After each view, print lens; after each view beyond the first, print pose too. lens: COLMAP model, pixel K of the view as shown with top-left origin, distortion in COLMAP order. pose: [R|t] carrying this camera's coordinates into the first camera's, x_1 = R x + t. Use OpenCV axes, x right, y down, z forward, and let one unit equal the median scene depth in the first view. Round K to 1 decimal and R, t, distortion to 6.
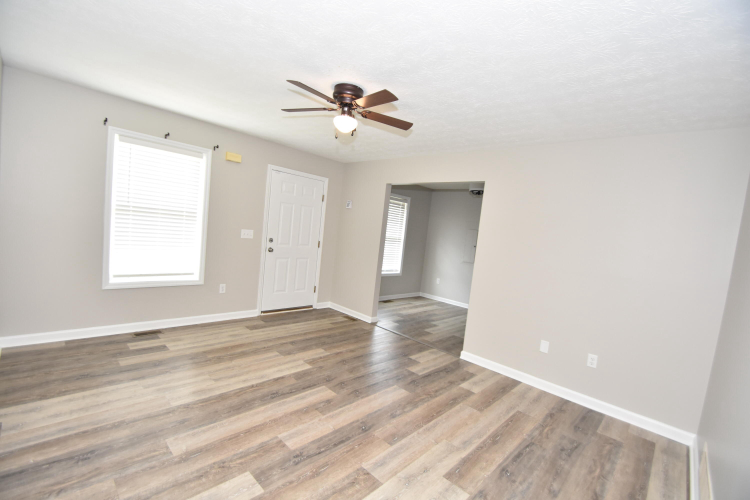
lens RADIAL K [[322.0, 0, 376.0], [0, 322.0, 254.5], [0, 0, 1]] dist [0.001806, -0.000447]
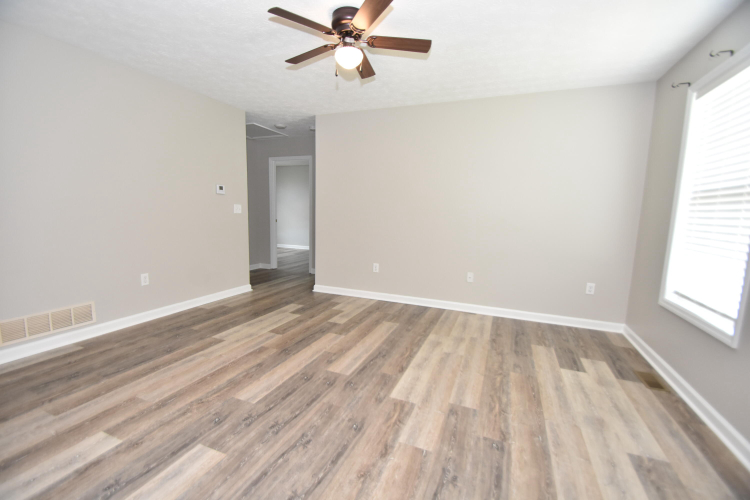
lens RADIAL K [[322.0, 0, 373.6], [0, 322.0, 252.5], [0, 0, 1]] dist [0.001806, -0.000447]
pose [[-0.922247, -0.084017, -0.377362, 0.117019], [-0.152647, 0.975927, 0.155776, -0.037378], [0.355190, 0.201267, -0.912870, 1.720232]]
